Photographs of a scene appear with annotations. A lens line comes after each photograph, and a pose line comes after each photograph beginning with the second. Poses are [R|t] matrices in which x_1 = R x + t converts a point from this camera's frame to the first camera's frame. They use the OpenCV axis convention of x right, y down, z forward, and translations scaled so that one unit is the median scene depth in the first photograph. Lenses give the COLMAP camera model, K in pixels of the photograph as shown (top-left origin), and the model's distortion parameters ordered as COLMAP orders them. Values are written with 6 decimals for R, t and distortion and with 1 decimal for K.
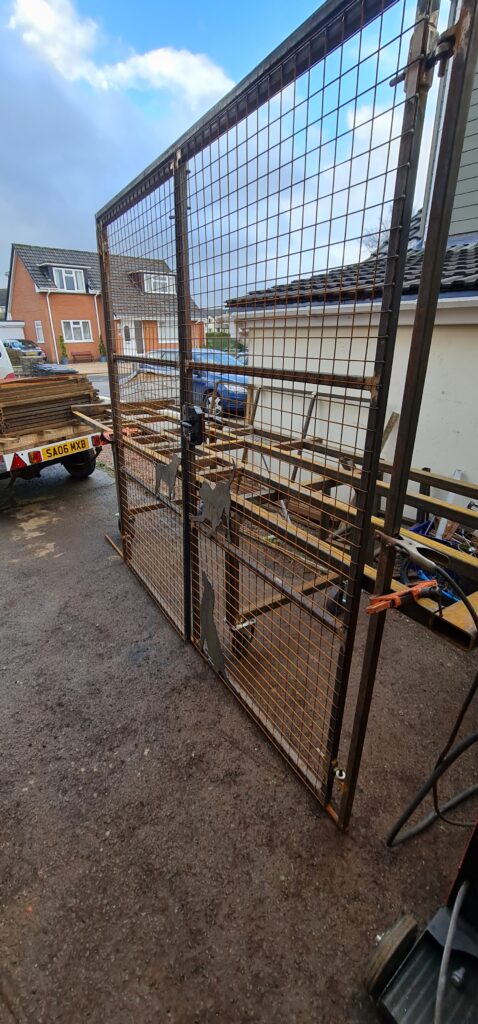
lens RADIAL K [[421.1, 0, 239.0], [0, 421.1, 512.0], [0, 0, 1]] dist [-0.012402, 0.005229]
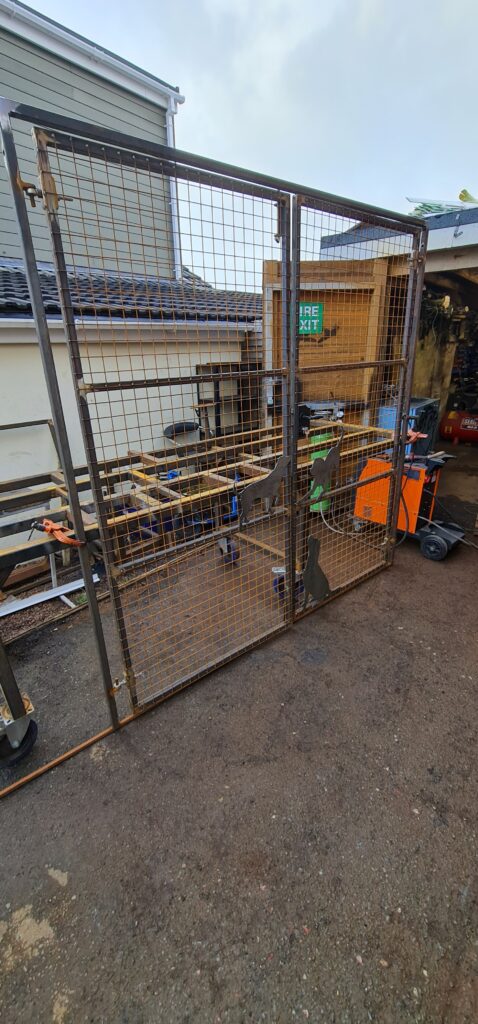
lens RADIAL K [[421.1, 0, 239.0], [0, 421.1, 512.0], [0, 0, 1]] dist [-0.012402, 0.005229]
pose [[-0.125075, -0.356421, 0.925916, -0.850262], [0.416008, 0.828403, 0.375080, -0.330968], [-0.900718, 0.432102, 0.044662, 0.802882]]
